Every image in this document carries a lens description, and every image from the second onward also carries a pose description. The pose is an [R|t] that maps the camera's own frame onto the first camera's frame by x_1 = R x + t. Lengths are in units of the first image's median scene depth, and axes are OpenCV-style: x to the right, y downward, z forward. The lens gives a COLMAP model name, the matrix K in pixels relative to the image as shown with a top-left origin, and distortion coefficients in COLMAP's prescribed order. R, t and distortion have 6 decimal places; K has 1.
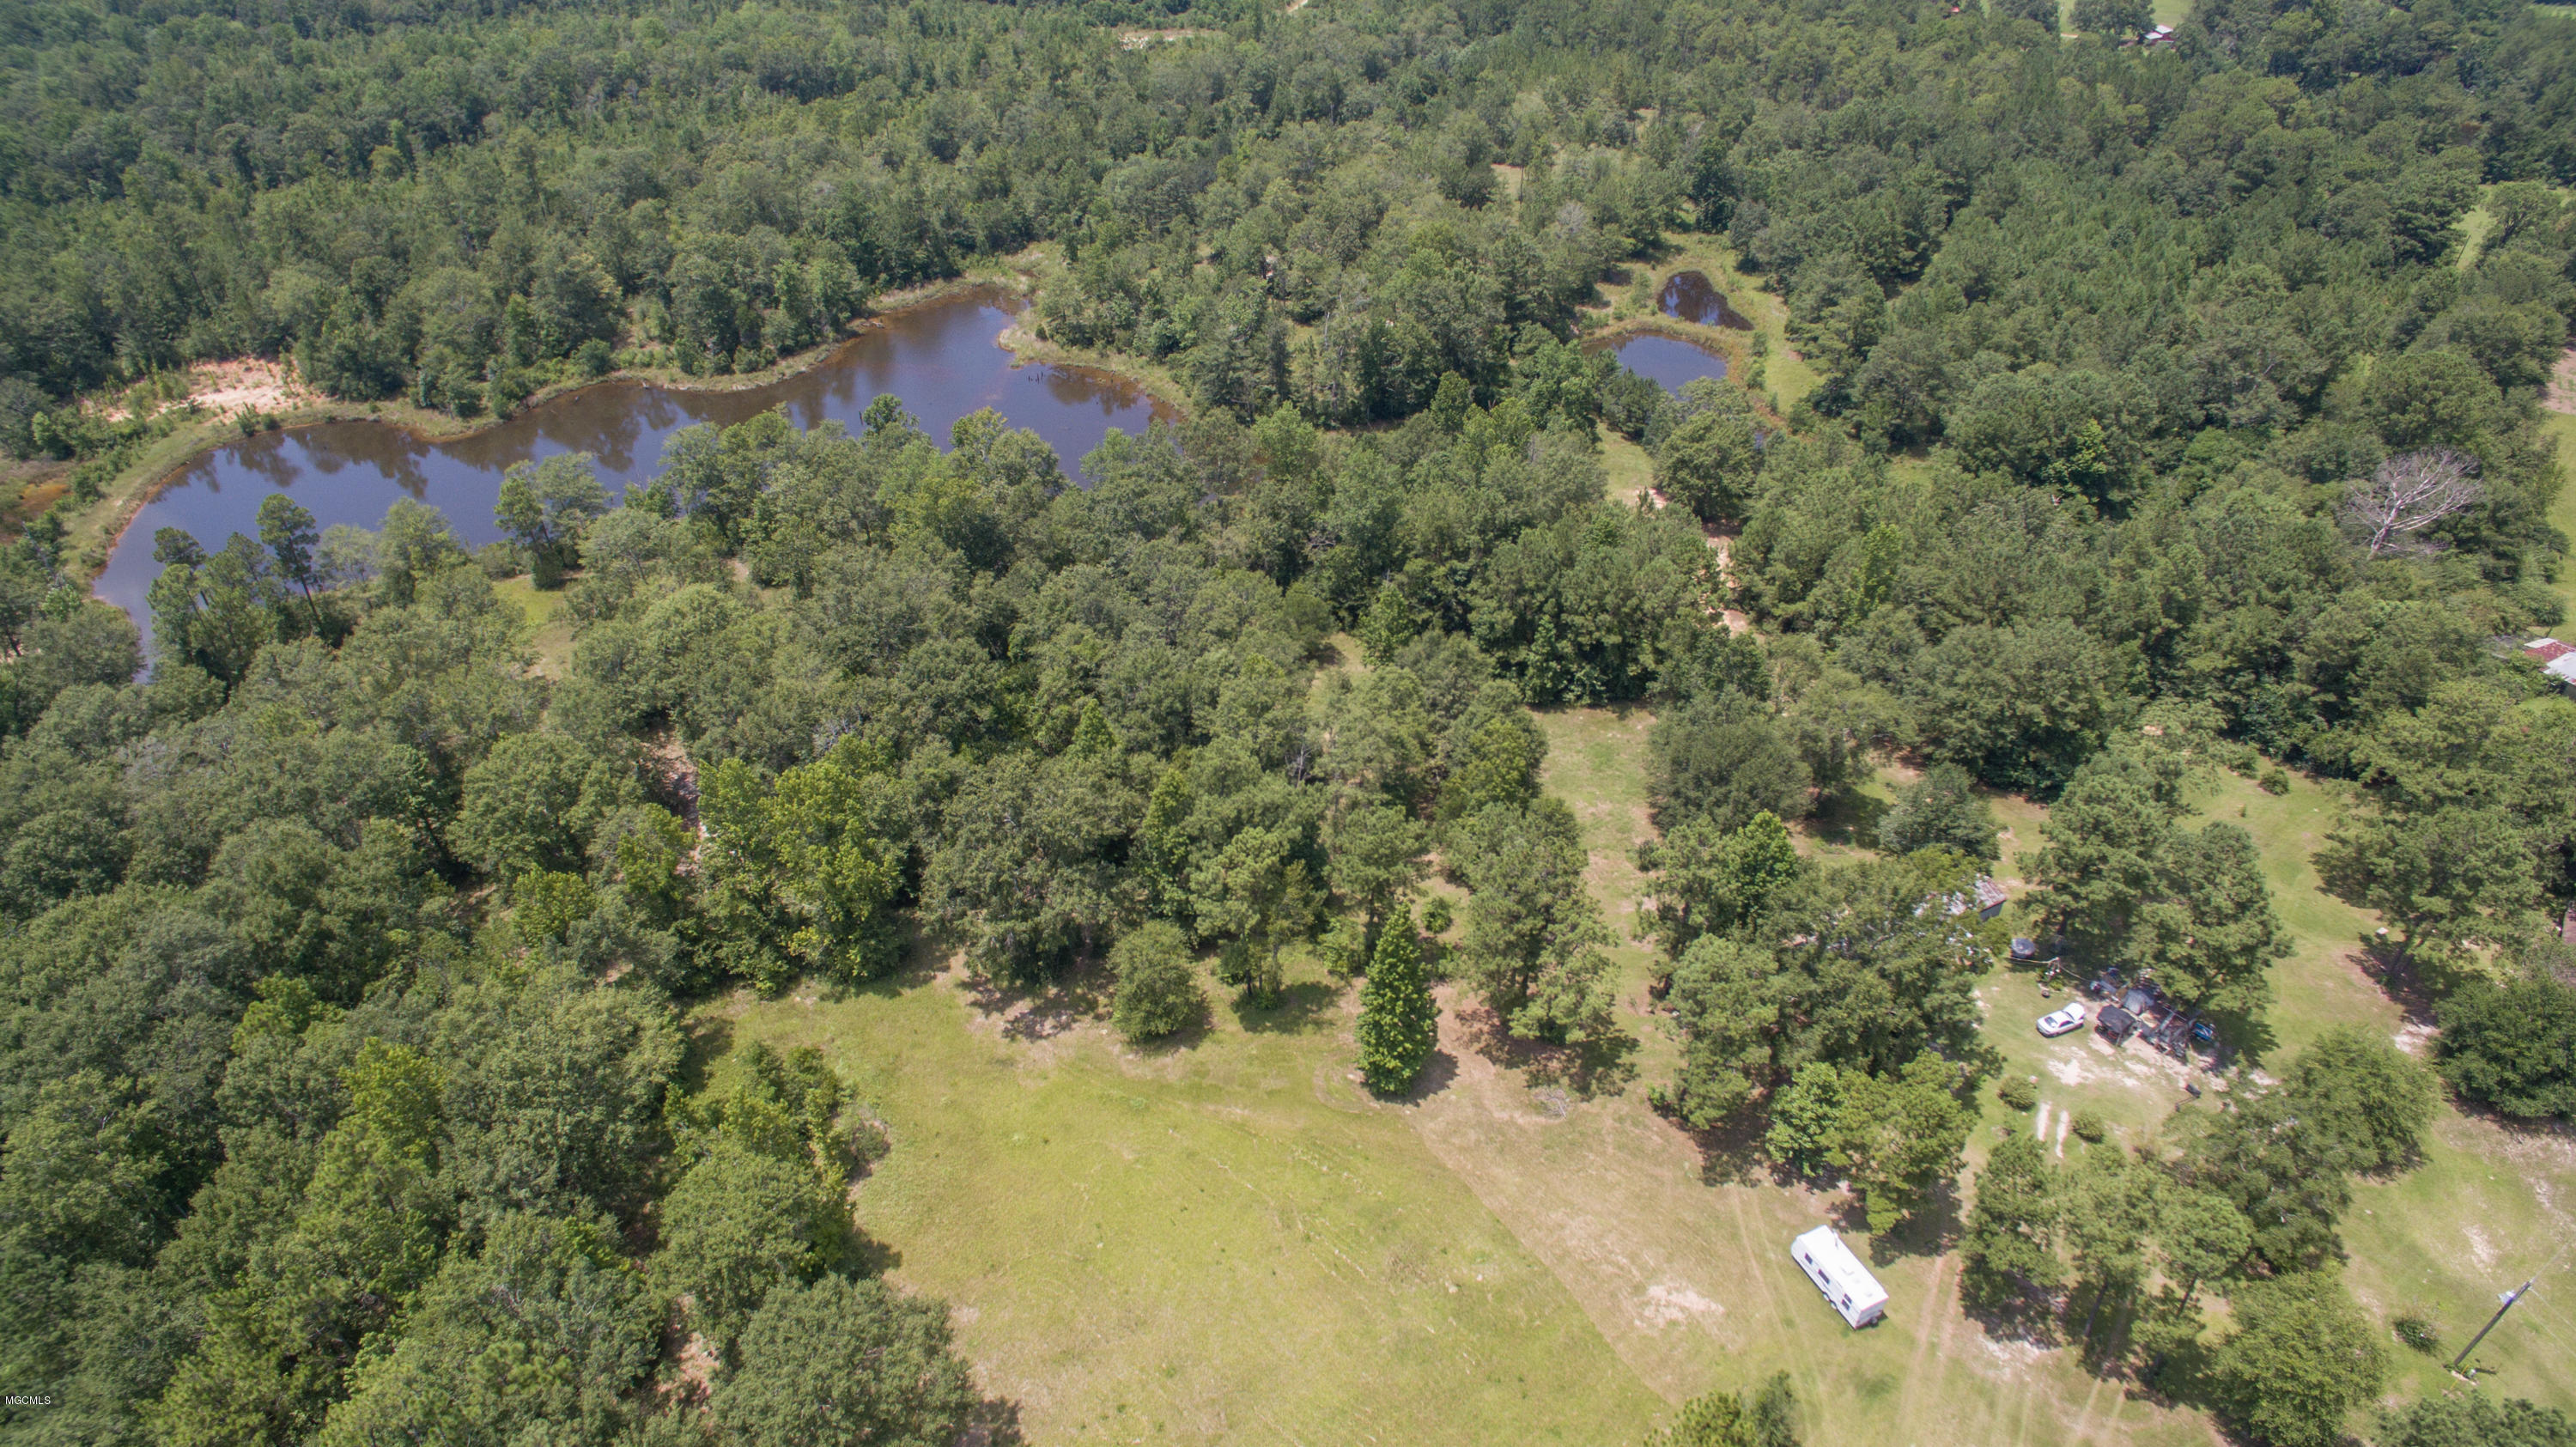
lens RADIAL K [[1490.5, 0, 1291.6], [0, 1490.5, 729.5], [0, 0, 1]] dist [-0.124764, 0.088824]
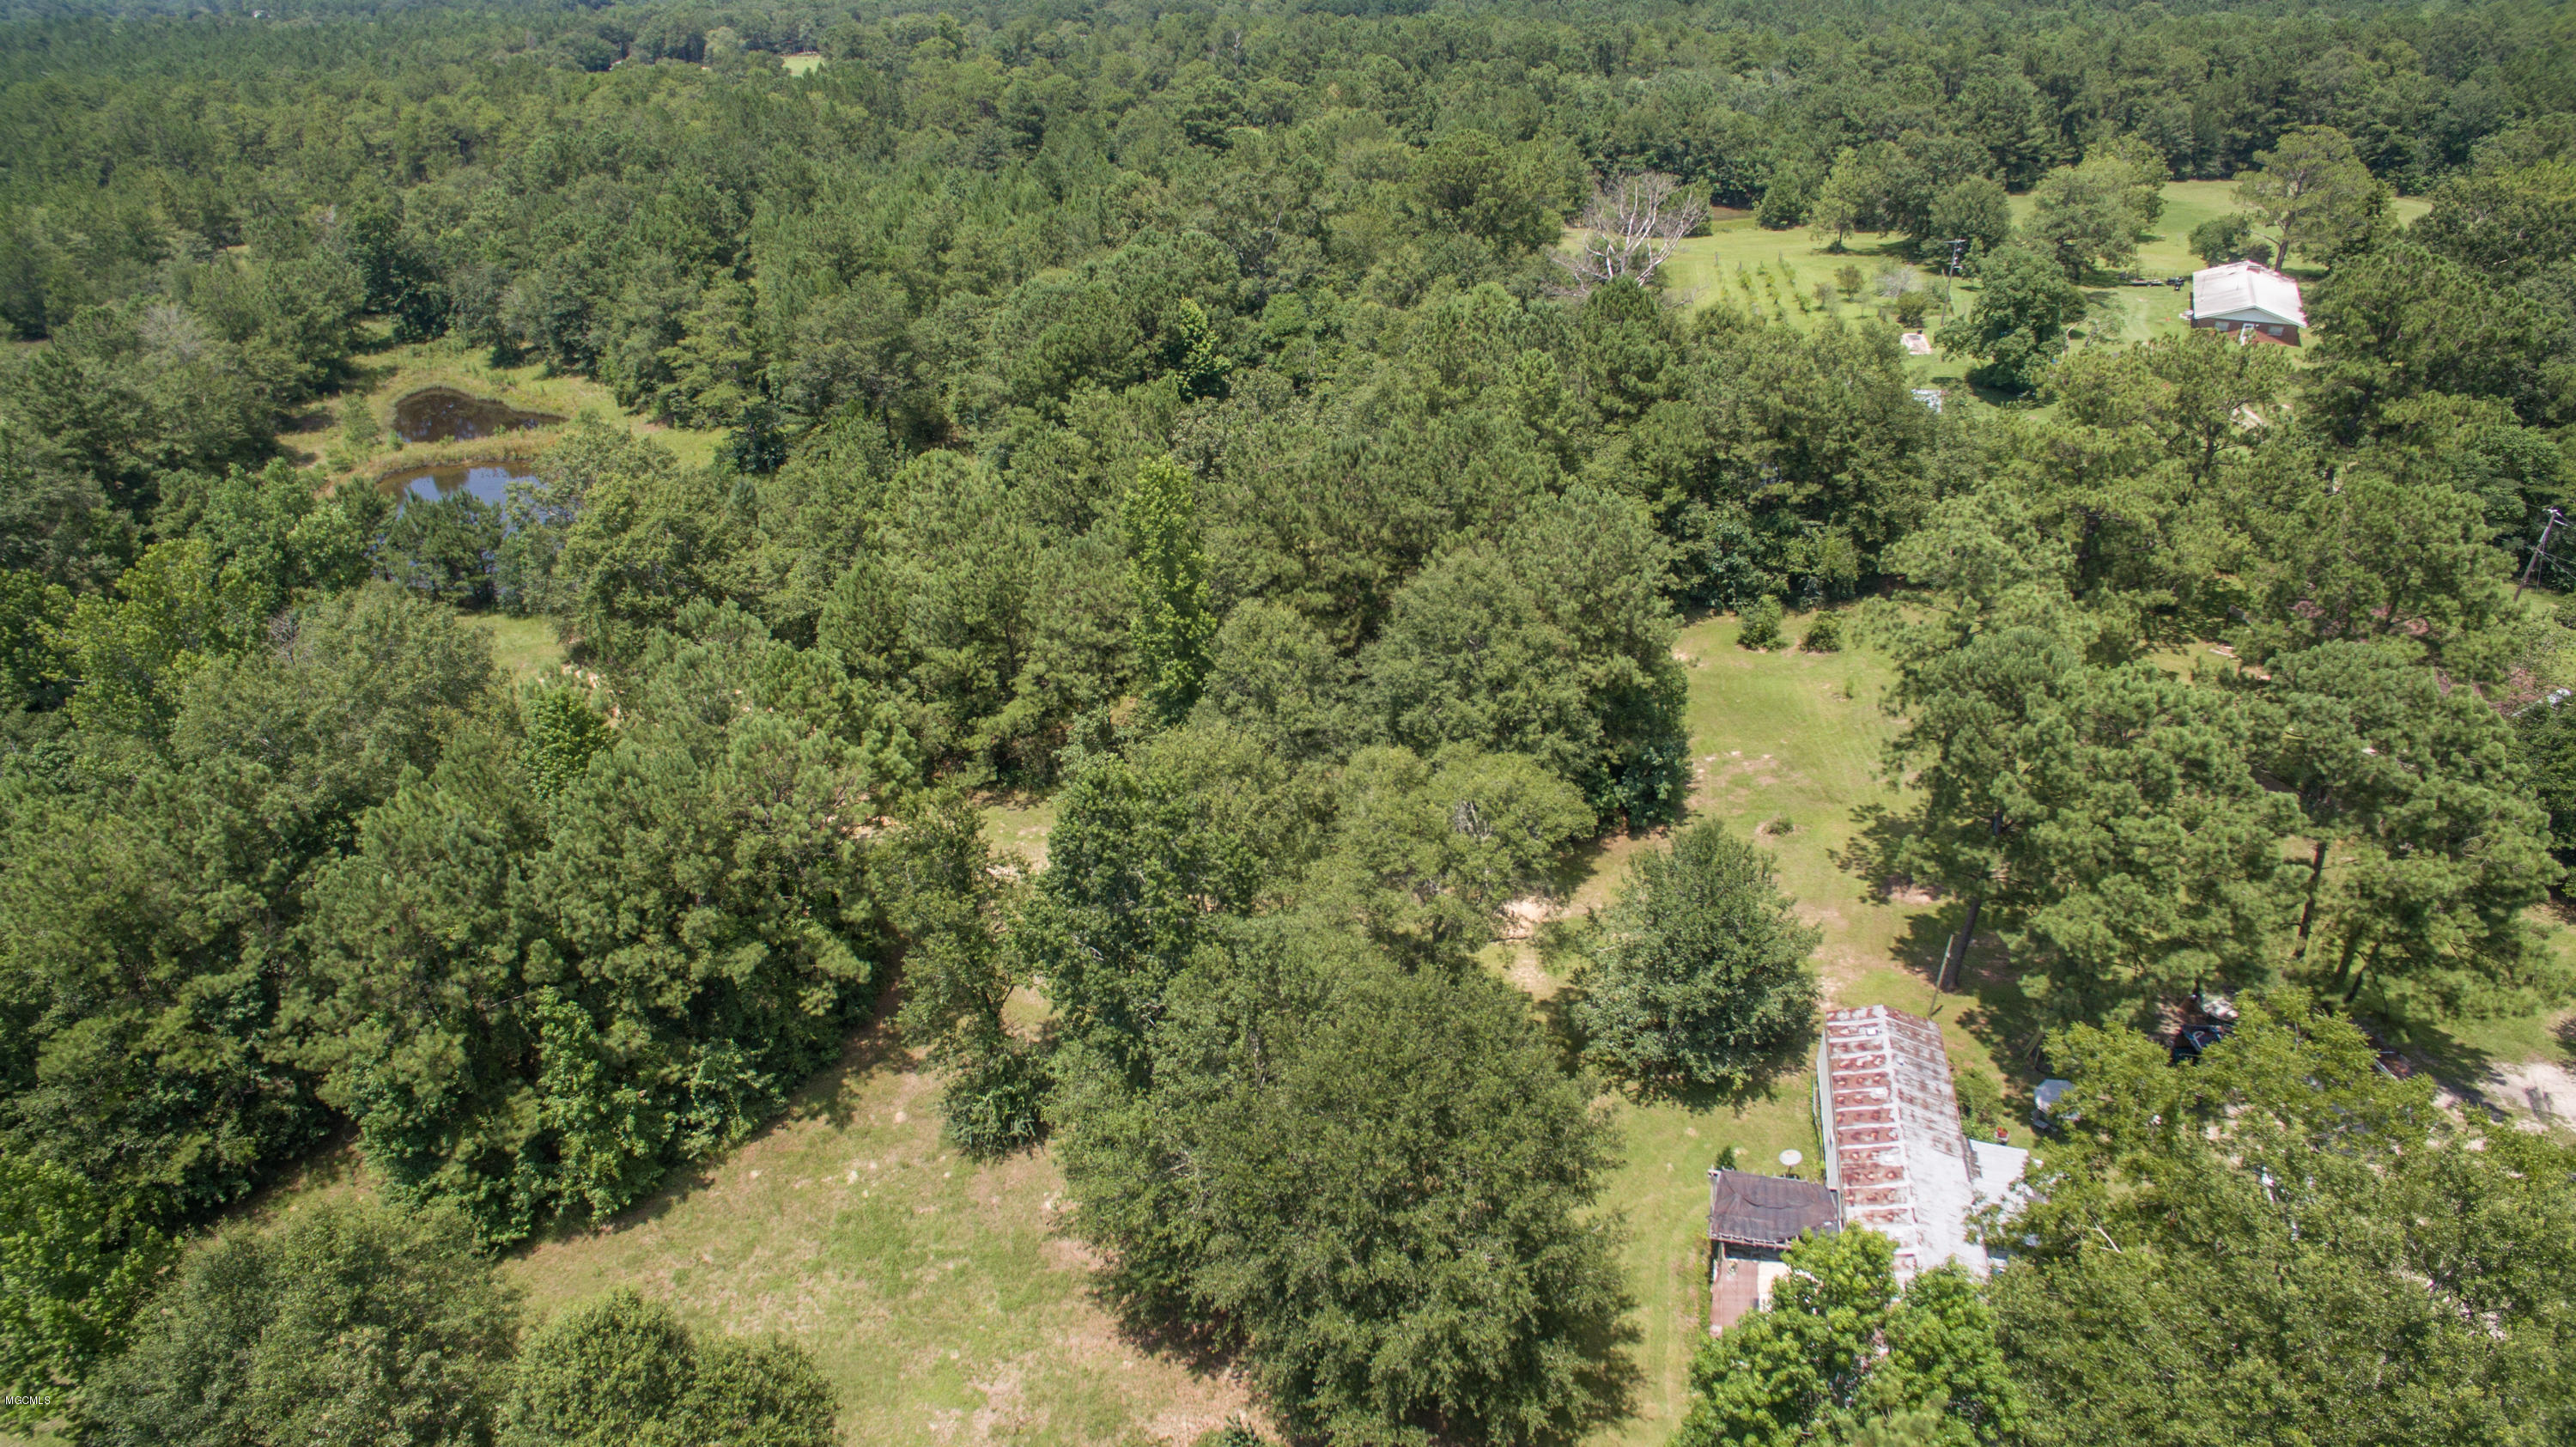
lens RADIAL K [[1490.5, 0, 1291.6], [0, 1490.5, 729.5], [0, 0, 1]] dist [-0.124764, 0.088824]
pose [[0.647162, -0.385495, 0.657704, 0.078112], [0.466880, 0.882429, 0.057814, -0.064398], [-0.602664, 0.269654, 0.751055, 0.577189]]
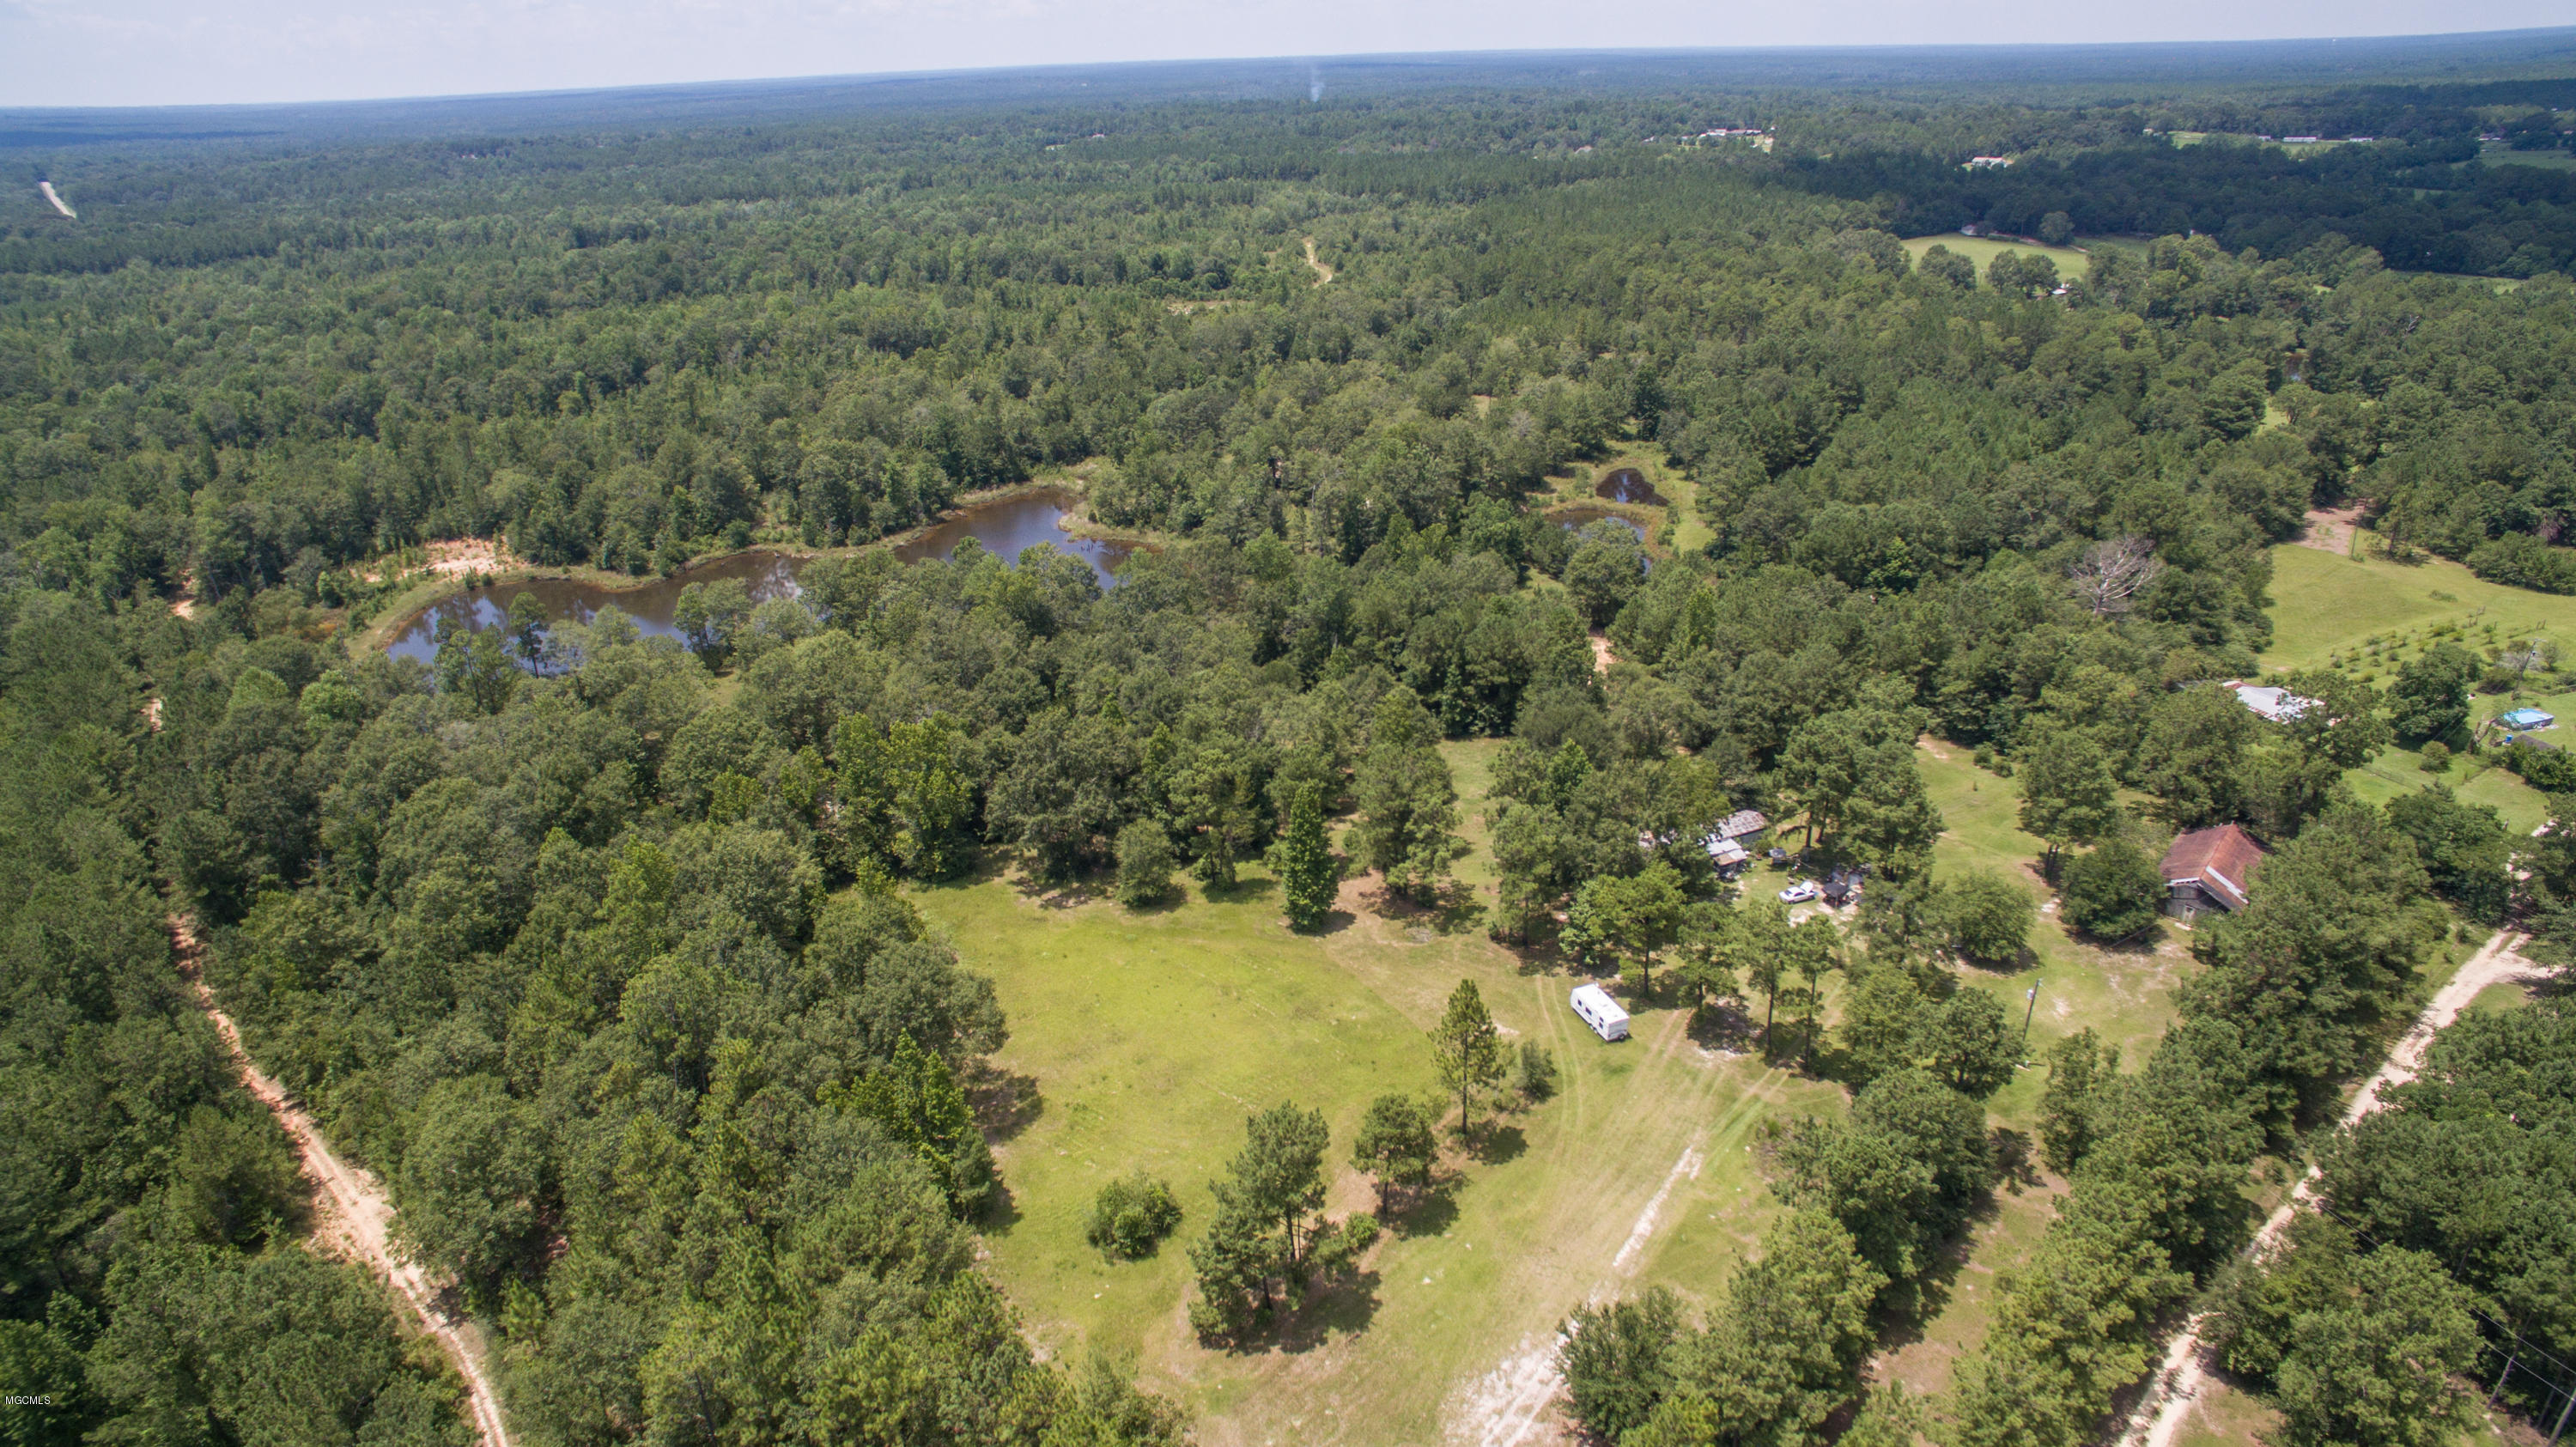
lens RADIAL K [[1490.5, 0, 1291.6], [0, 1490.5, 729.5], [0, 0, 1]] dist [-0.124764, 0.088824]
pose [[0.999139, -0.005905, -0.041054, 0.076245], [-0.001671, 0.983282, -0.182083, 0.213731], [0.041443, 0.181995, 0.982426, -0.301775]]
